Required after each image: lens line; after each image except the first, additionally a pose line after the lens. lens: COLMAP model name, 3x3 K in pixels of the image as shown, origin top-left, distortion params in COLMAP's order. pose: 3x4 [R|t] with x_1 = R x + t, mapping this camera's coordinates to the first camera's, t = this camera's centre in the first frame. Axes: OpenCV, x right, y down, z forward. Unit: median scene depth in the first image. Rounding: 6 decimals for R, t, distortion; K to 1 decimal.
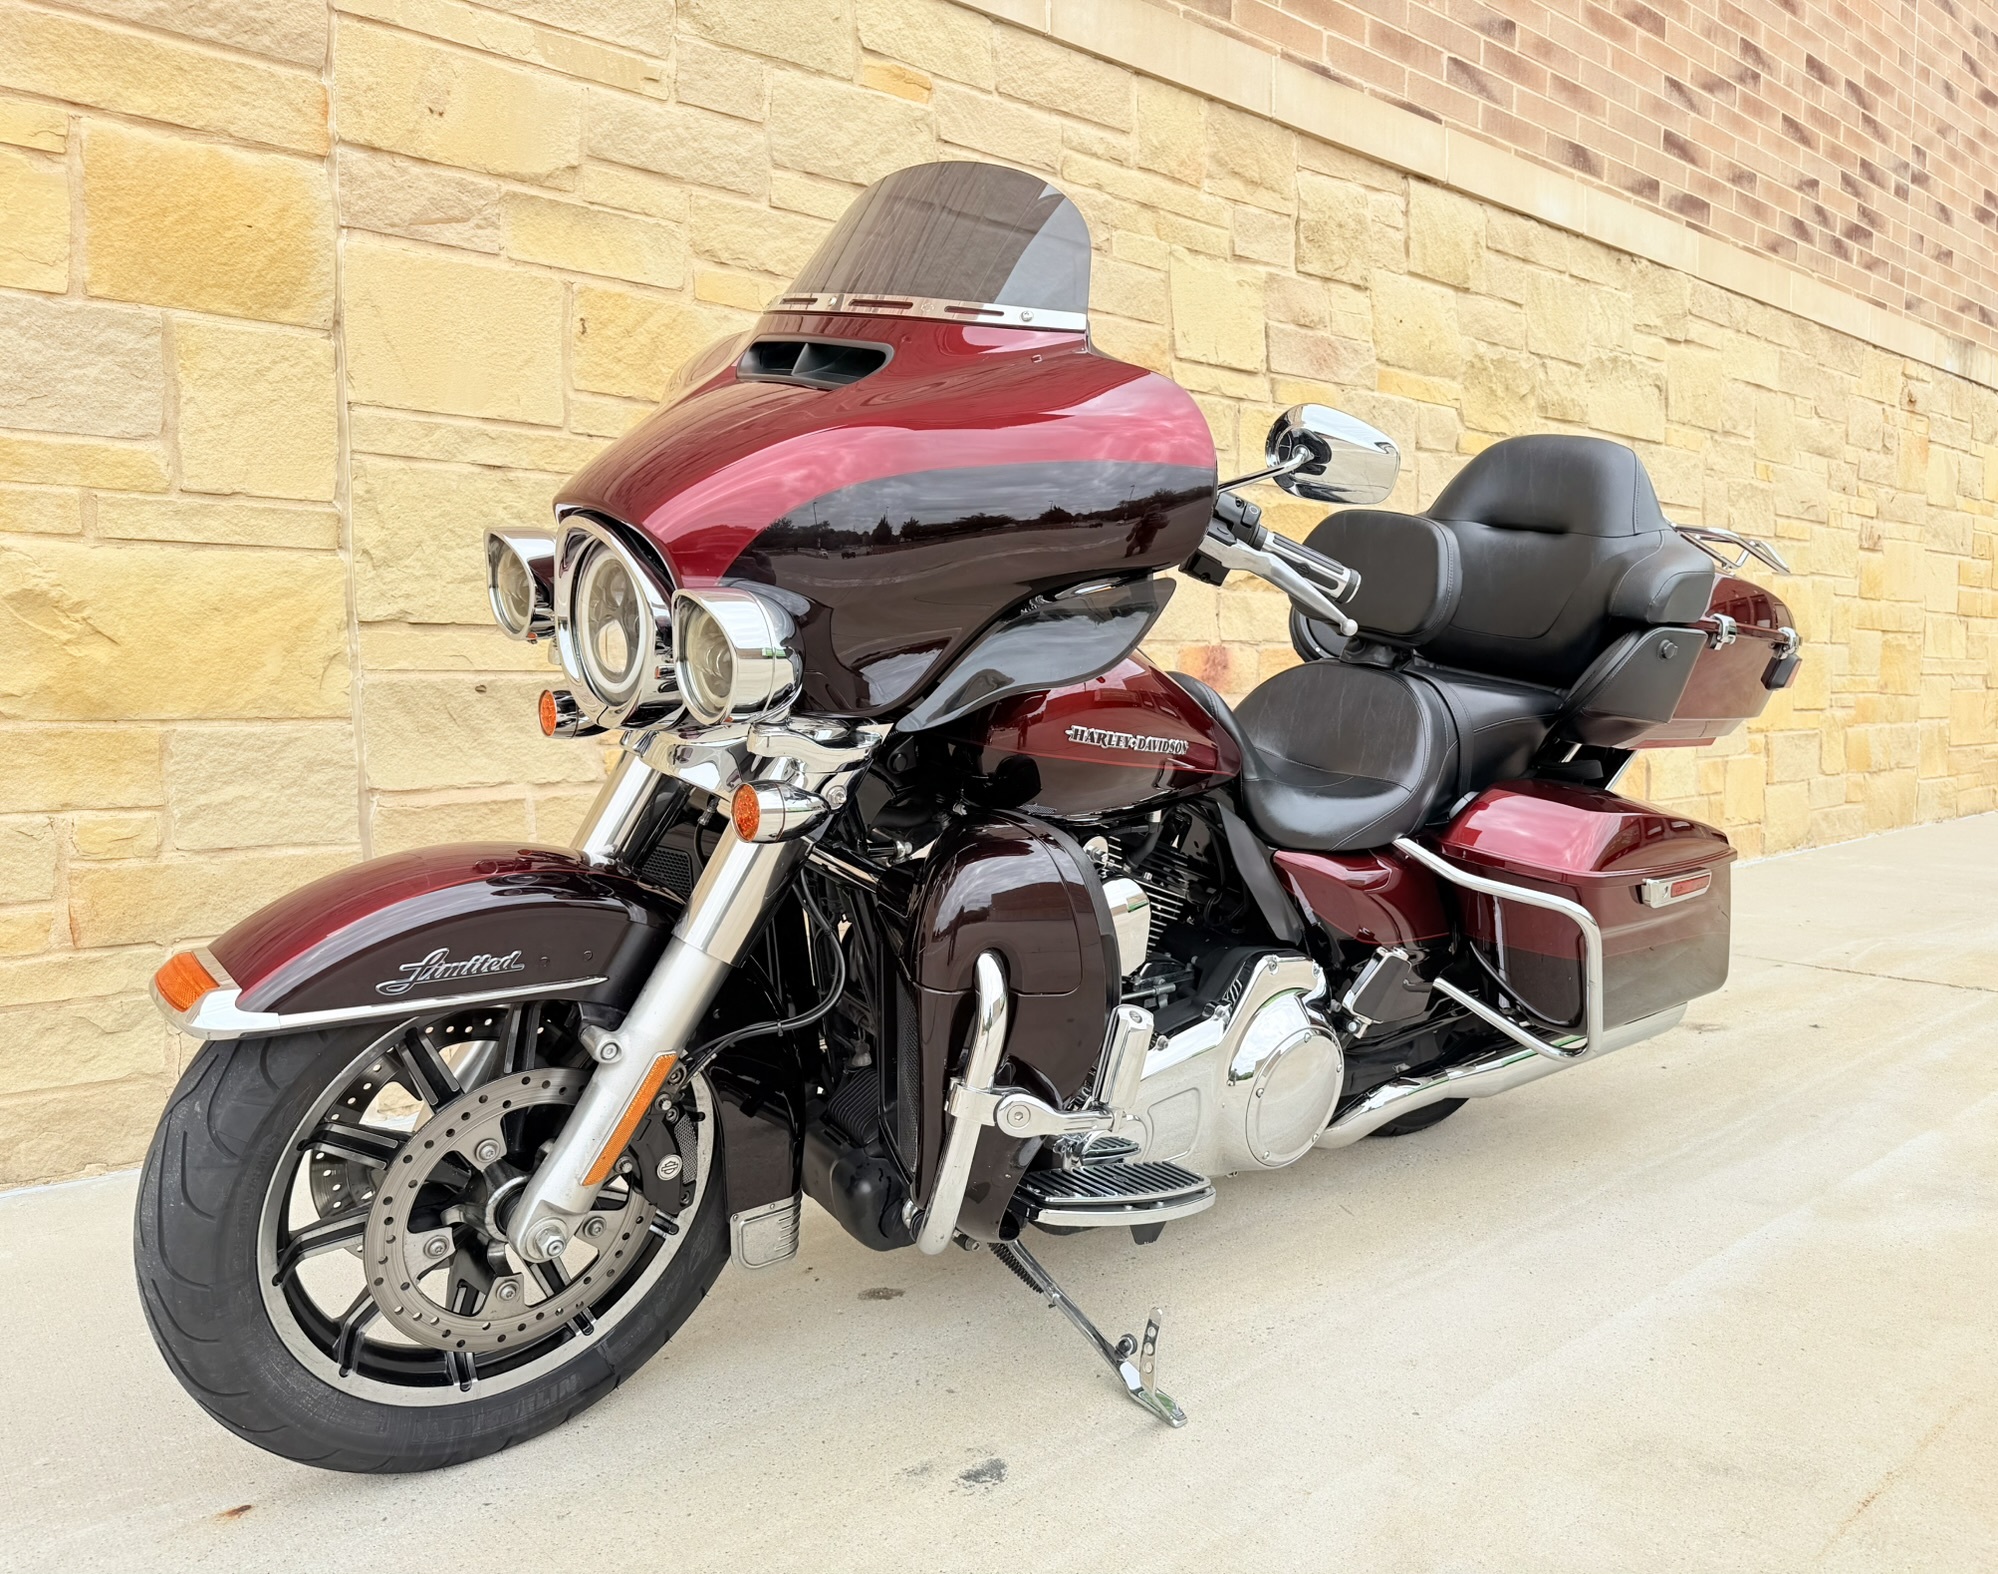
lens RADIAL K [[1497.1, 0, 1055.9], [0, 1497.1, 803.2], [0, 0, 1]] dist [0.020934, -0.030345]
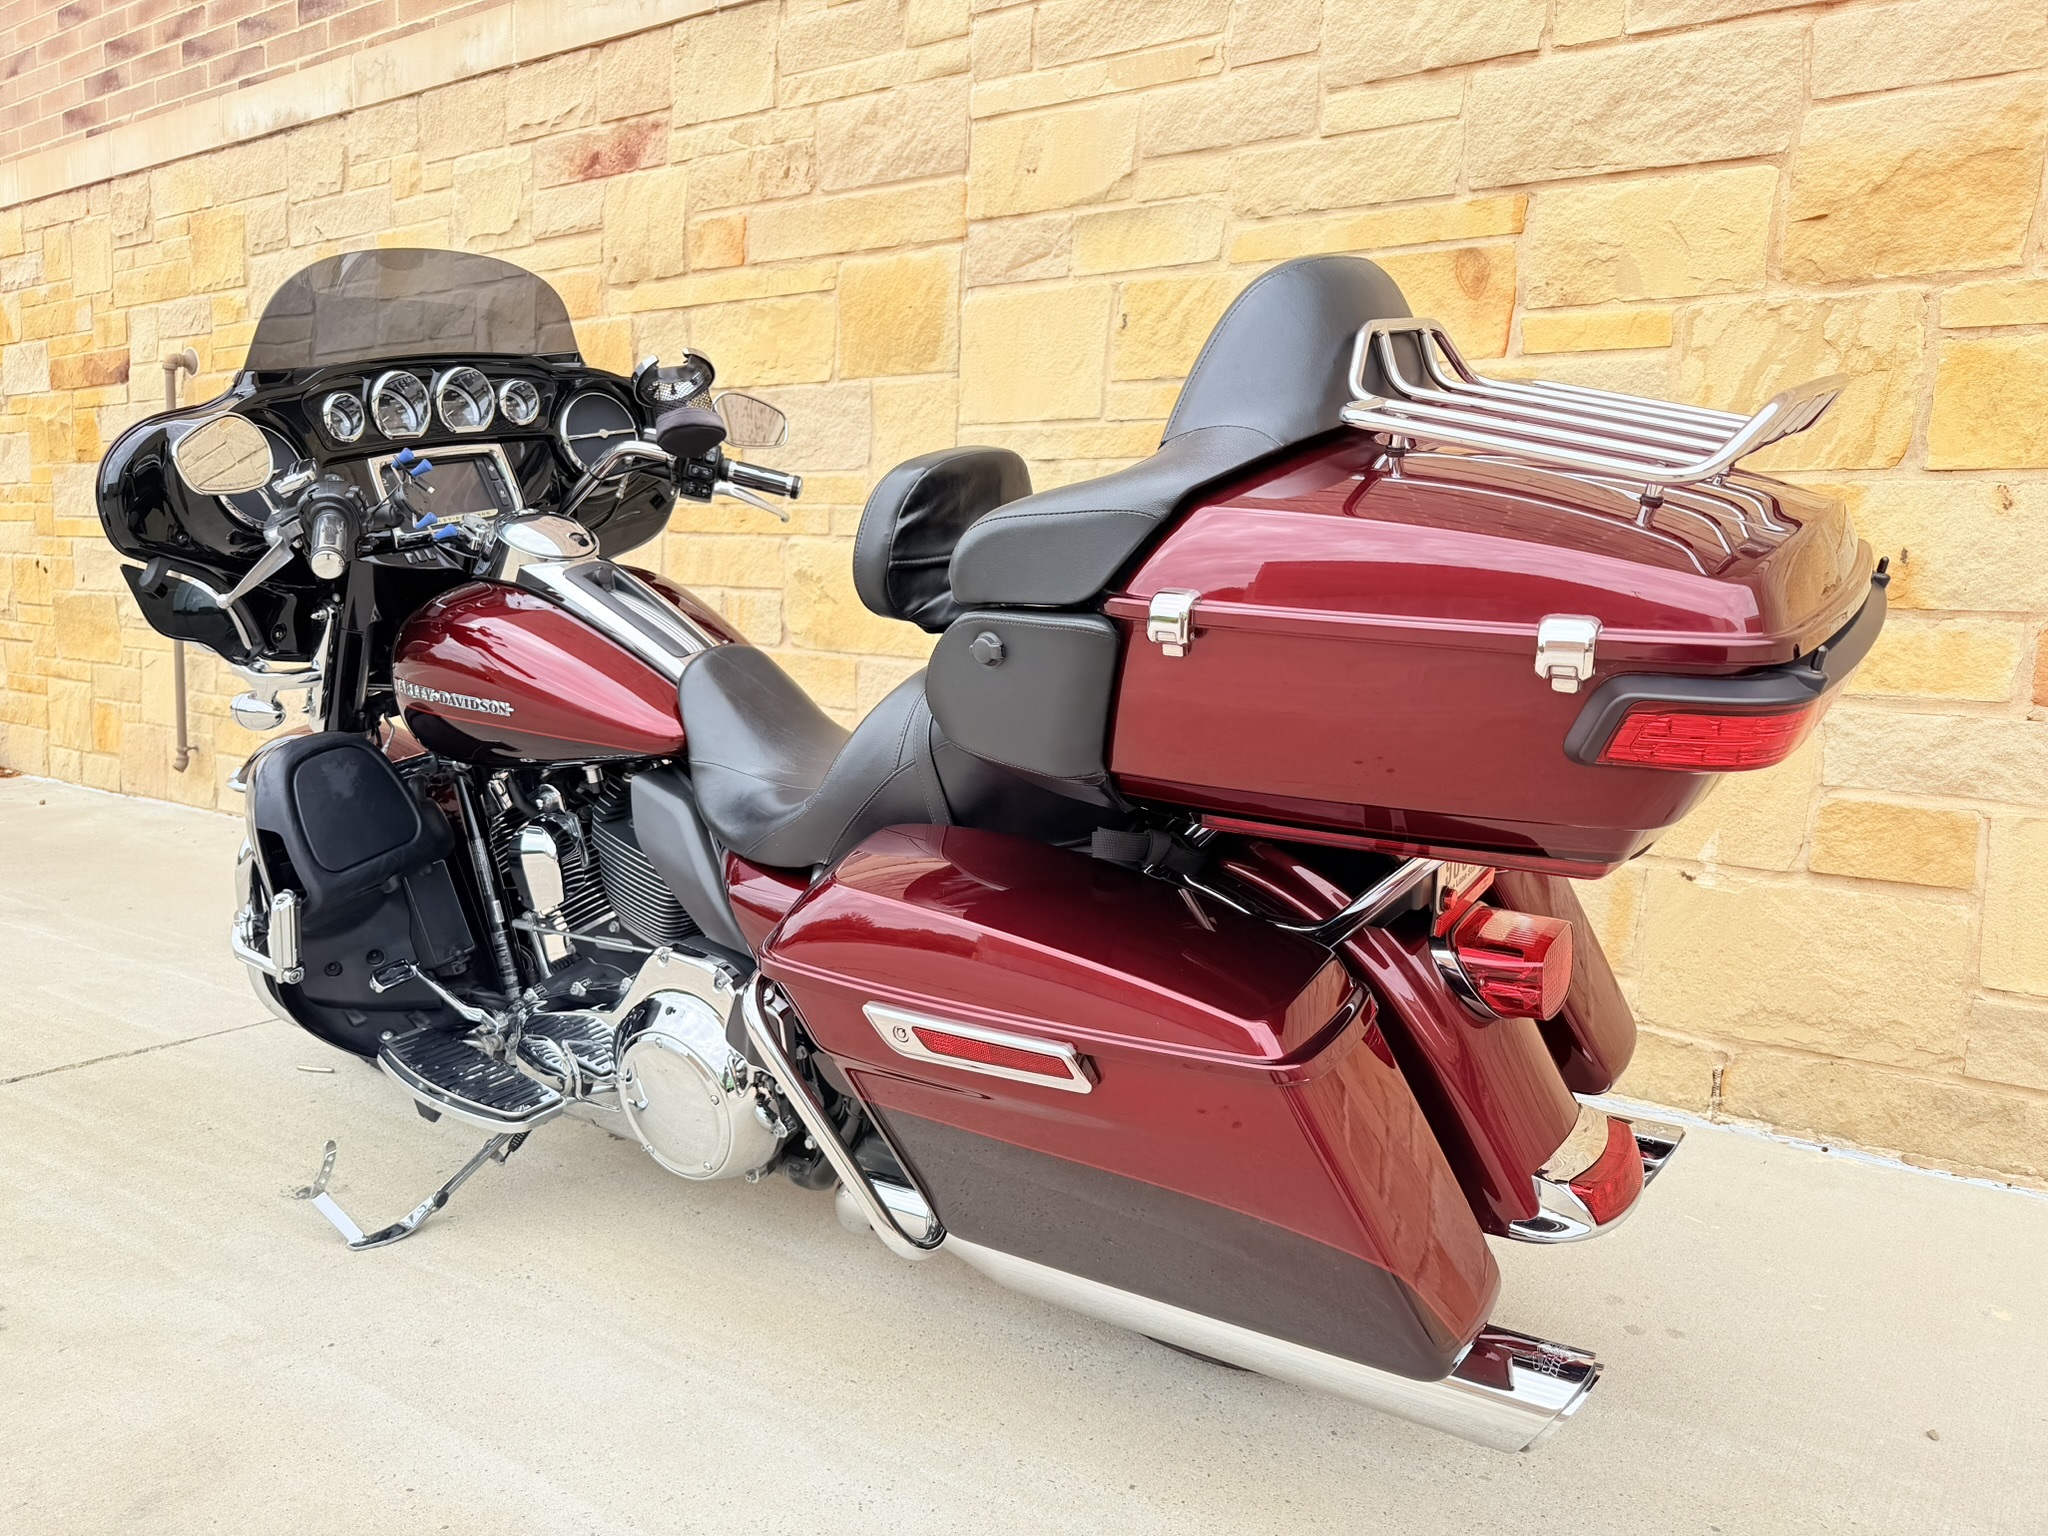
lens RADIAL K [[1464.7, 0, 1011.8], [0, 1464.7, 777.9], [0, 0, 1]] dist [0.003665, -0.013449]
pose [[0.244641, 0.128372, -0.961078, 0.689983], [-0.110935, 0.988394, 0.103783, -0.079530], [0.963247, 0.081228, 0.256042, 0.621183]]
